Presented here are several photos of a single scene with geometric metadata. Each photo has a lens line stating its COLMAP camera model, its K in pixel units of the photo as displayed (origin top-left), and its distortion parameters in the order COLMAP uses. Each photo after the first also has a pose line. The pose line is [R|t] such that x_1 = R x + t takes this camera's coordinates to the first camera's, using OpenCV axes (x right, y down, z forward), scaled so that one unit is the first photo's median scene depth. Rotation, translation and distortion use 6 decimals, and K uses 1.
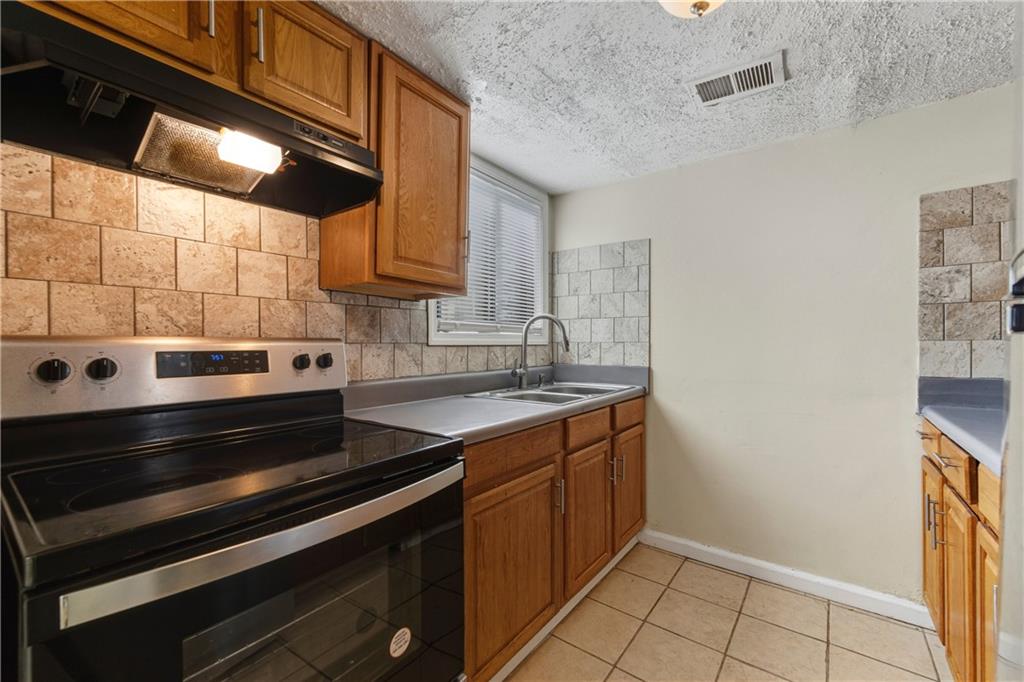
lens RADIAL K [[419.4, 0, 513.9], [0, 419.4, 341.9], [0, 0, 1]] dist [0.001674, 0.000176]
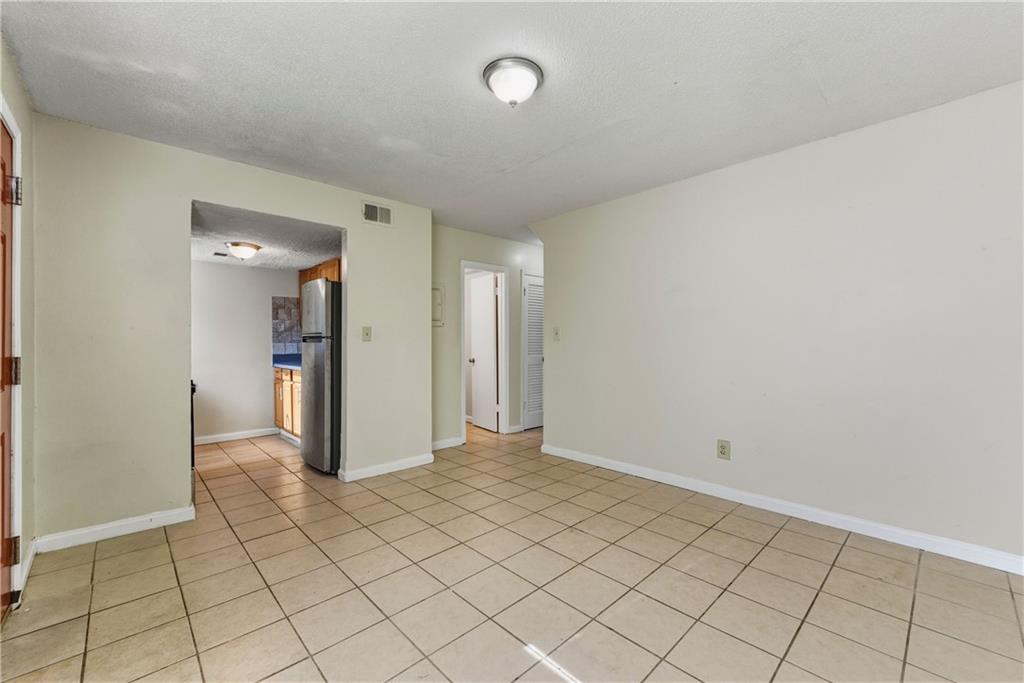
lens RADIAL K [[419.4, 0, 512.8], [0, 419.4, 341.4], [0, 0, 1]] dist [0.001674, 0.000176]
pose [[0.171492, -0.002427, 0.985183, -1.828861], [0.006436, 0.999978, 0.001343, -0.007709], [-0.985165, 0.006111, 0.171504, -1.315720]]
